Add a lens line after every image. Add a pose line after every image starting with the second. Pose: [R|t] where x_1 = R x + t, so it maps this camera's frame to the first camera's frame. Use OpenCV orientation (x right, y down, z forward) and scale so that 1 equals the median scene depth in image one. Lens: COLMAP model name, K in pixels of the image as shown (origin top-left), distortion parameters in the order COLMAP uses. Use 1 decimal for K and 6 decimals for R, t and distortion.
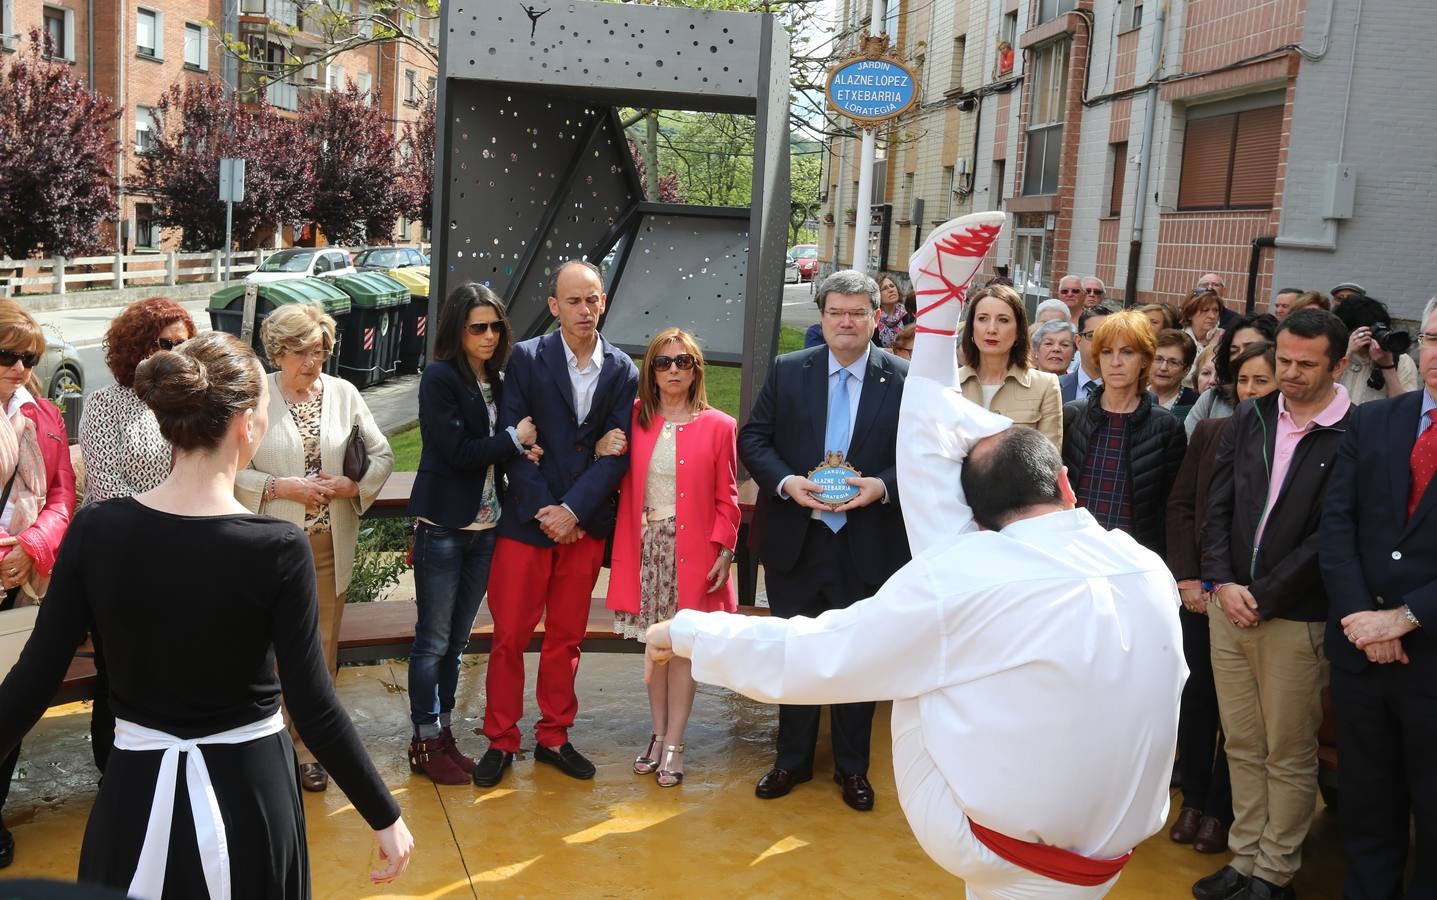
lens RADIAL K [[1651.0, 0, 688.9], [0, 1651.0, 449.4], [0, 0, 1]] dist [0.054676, 0.026408]
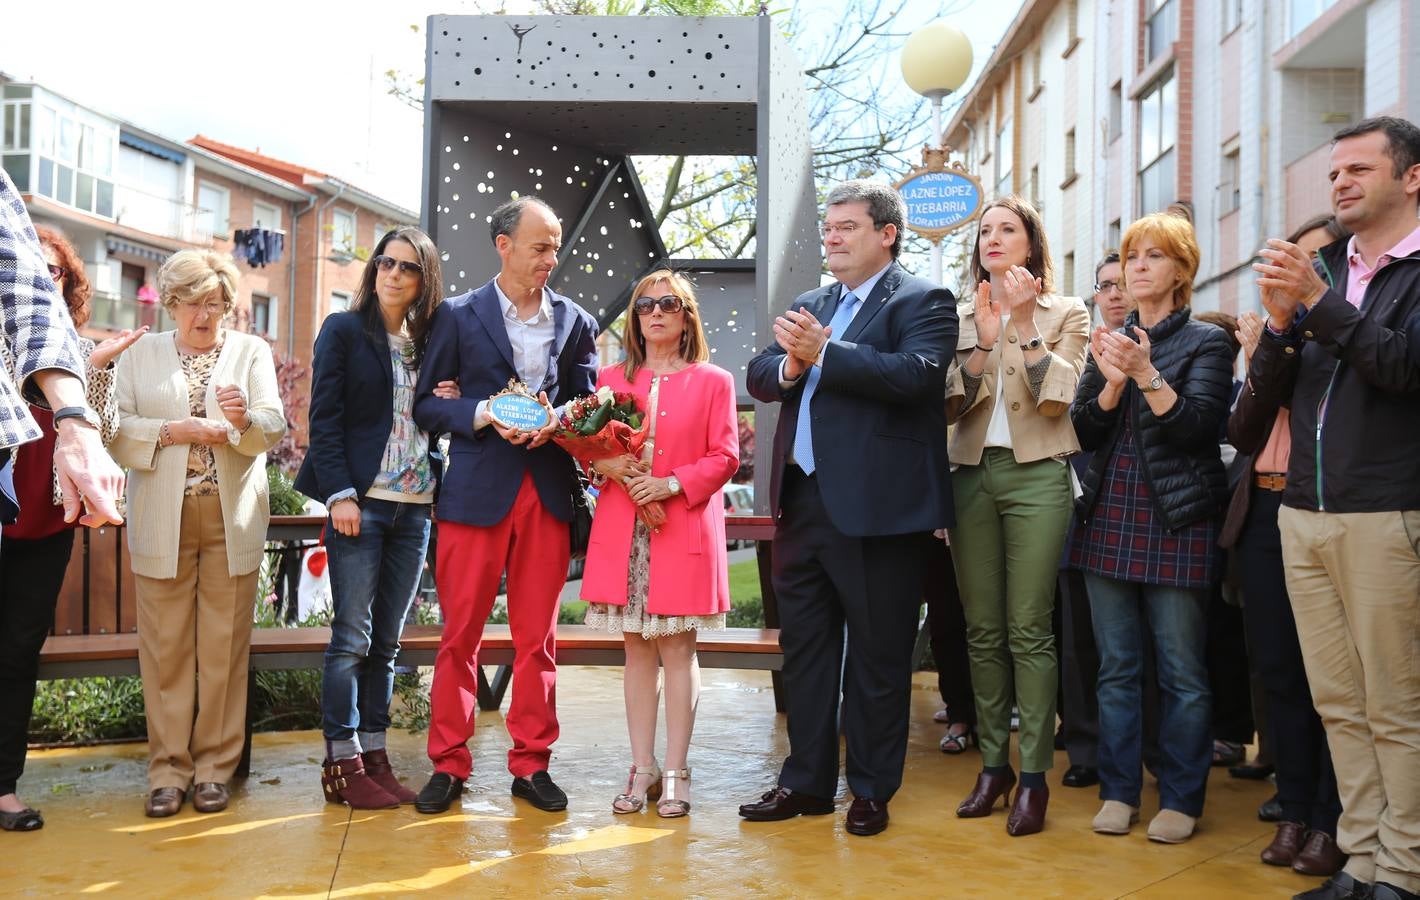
lens RADIAL K [[1489.9, 0, 678.1], [0, 1489.9, 458.5], [0, 0, 1]] dist [0.005246, 0.152722]
pose [[0.990629, -0.044073, -0.129272, 0.049998], [0.018798, 0.981493, -0.190573, 0.075027], [0.135278, 0.186357, 0.973124, 0.107707]]
